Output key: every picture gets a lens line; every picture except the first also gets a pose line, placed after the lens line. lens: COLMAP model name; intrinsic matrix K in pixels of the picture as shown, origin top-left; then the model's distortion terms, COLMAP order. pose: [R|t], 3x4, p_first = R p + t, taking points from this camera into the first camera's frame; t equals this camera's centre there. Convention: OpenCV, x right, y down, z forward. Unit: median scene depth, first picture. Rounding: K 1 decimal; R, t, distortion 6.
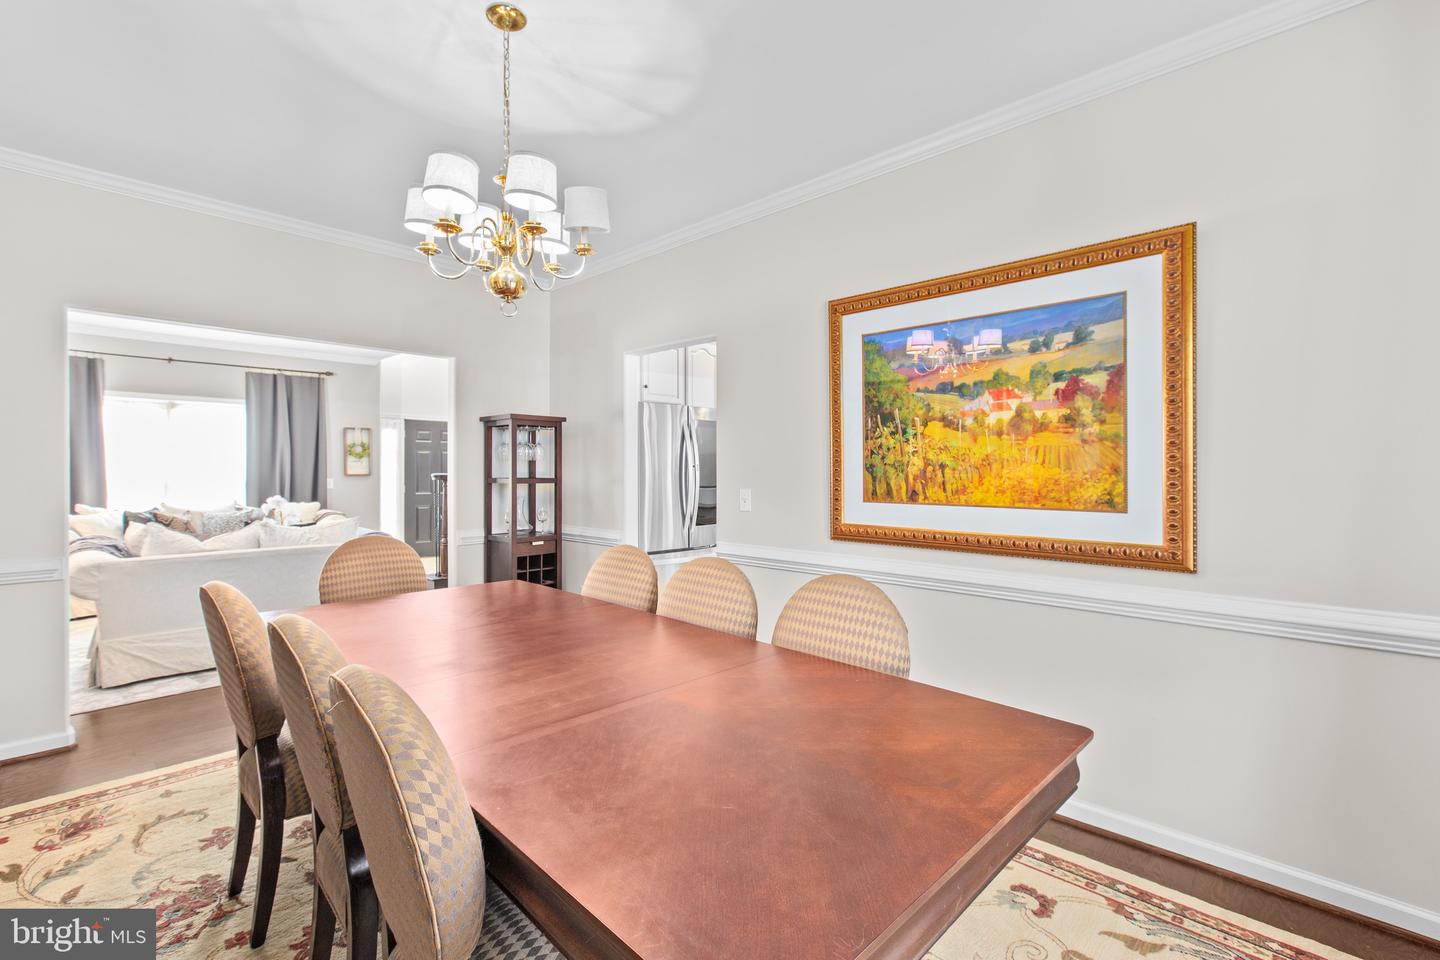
lens RADIAL K [[650.3, 0, 724.7], [0, 650.3, 477.0], [0, 0, 1]] dist [0.003134, 0.000330]
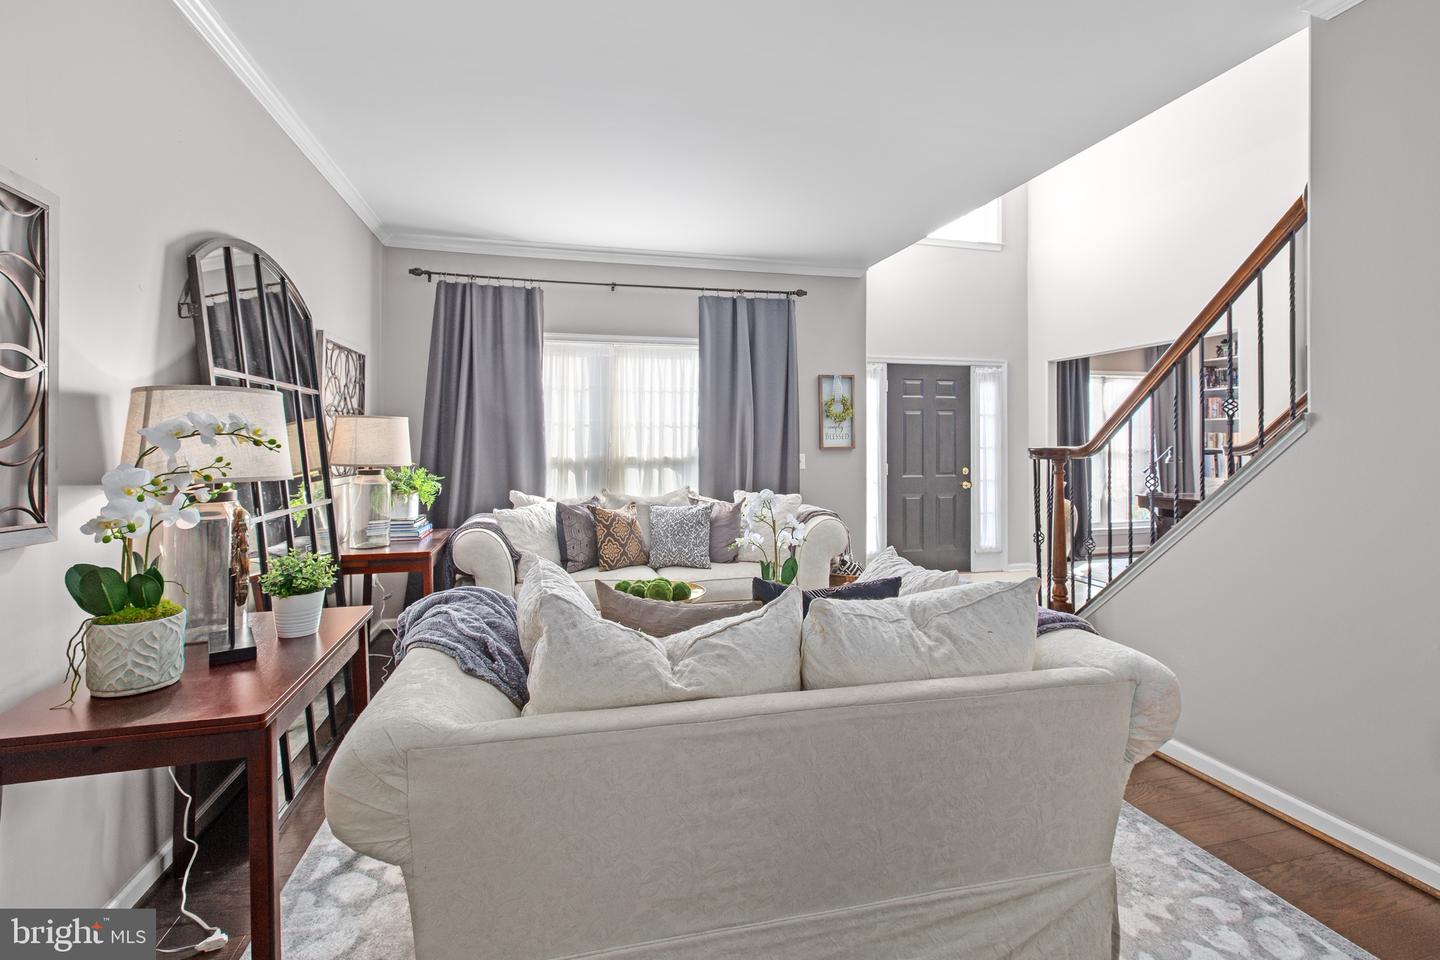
lens RADIAL K [[650.3, 0, 710.6], [0, 650.3, 441.2], [0, 0, 1]] dist [0.003134, 0.000330]
pose [[0.842762, -0.008396, -0.538221, -0.340732], [0.001440, 0.999910, -0.013343, -0.001847], [0.538285, 0.010470, 0.842698, 0.412516]]
